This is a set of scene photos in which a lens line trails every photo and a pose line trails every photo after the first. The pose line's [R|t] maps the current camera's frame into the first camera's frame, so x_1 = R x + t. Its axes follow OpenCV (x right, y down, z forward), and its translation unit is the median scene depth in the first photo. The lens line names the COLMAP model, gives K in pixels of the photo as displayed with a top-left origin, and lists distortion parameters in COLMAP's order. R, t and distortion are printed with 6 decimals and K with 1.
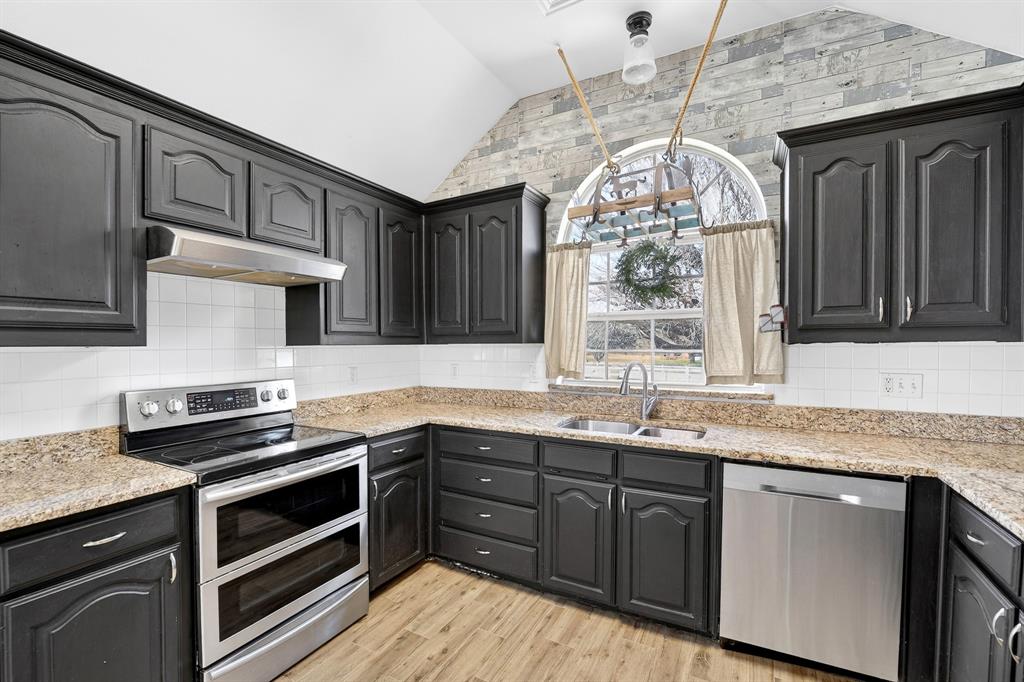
lens RADIAL K [[438.6, 0, 509.6], [0, 438.6, 352.2], [0, 0, 1]] dist [-0.010610, -0.000473]
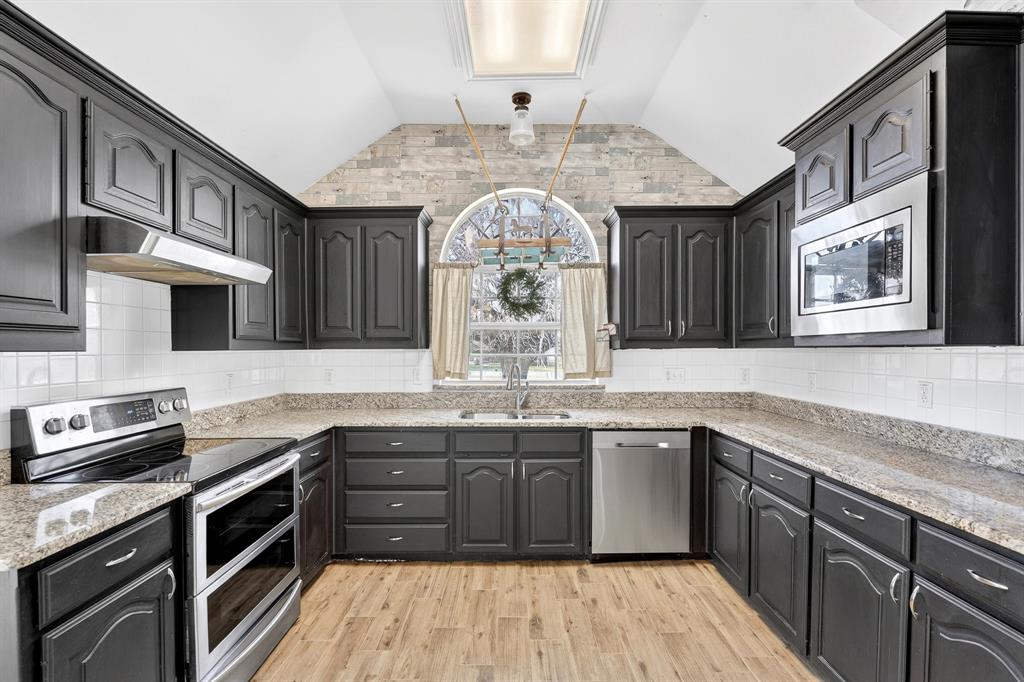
lens RADIAL K [[457.2, 0, 507.6], [0, 457.2, 354.0], [0, 0, 1]] dist [0.000890, 0.000014]
pose [[0.877769, -0.003824, 0.479068, -0.387457], [0.007883, 0.999948, -0.006462, 0.003057], [-0.479019, 0.009448, 0.877754, -0.156306]]
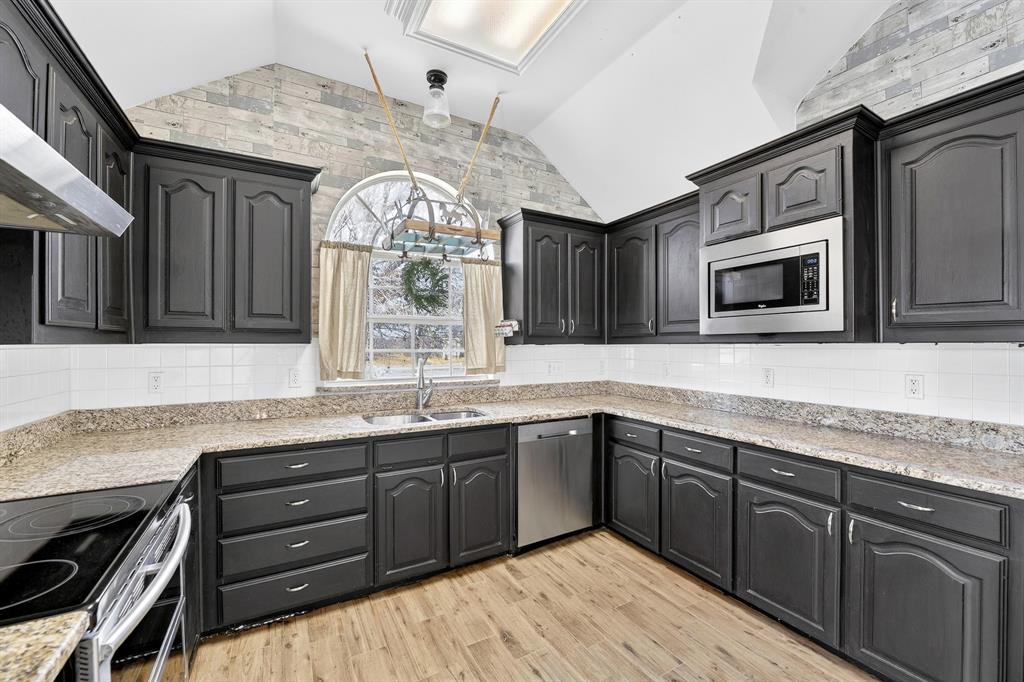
lens RADIAL K [[415.2, 0, 510.4], [0, 415.2, 346.3], [0, 0, 1]] dist [-0.010566, -0.000372]
pose [[0.524410, 0.000950, 0.851466, -0.567677], [0.012273, 0.999887, -0.008675, -0.002053], [-0.851378, 0.014999, 0.524339, 0.236743]]
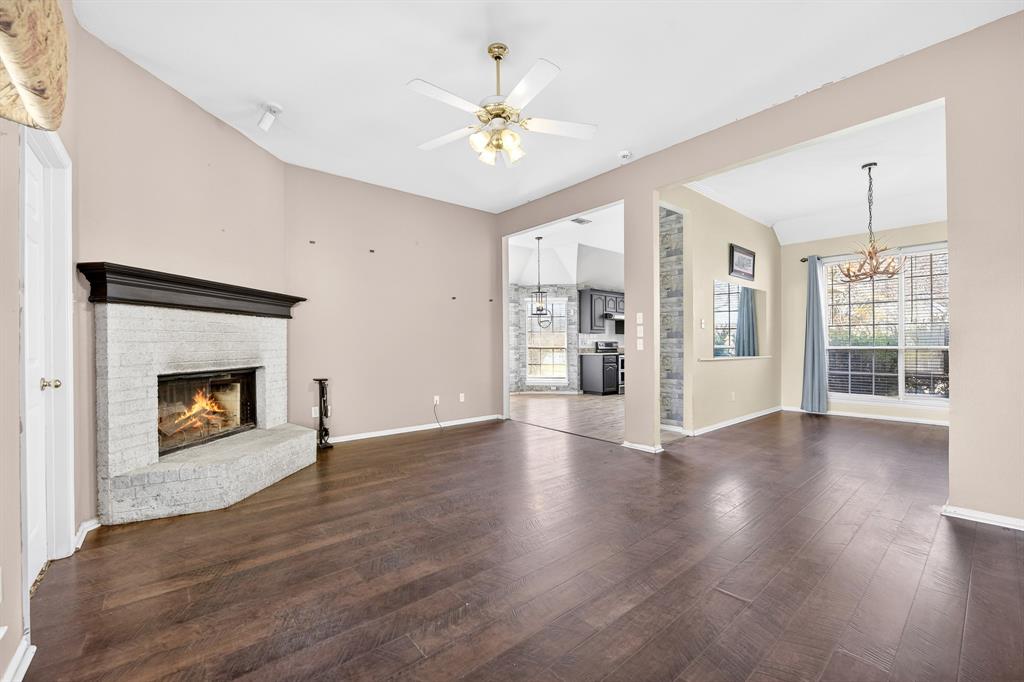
lens RADIAL K [[415.2, 0, 510.4], [0, 415.2, 346.3], [0, 0, 1]] dist [-0.010566, -0.000372]
pose [[0.936145, 0.008267, -0.351517, -0.052397], [-0.014120, 0.999801, -0.014090, 0.188787], [0.351331, 0.018154, 0.936075, -3.389726]]
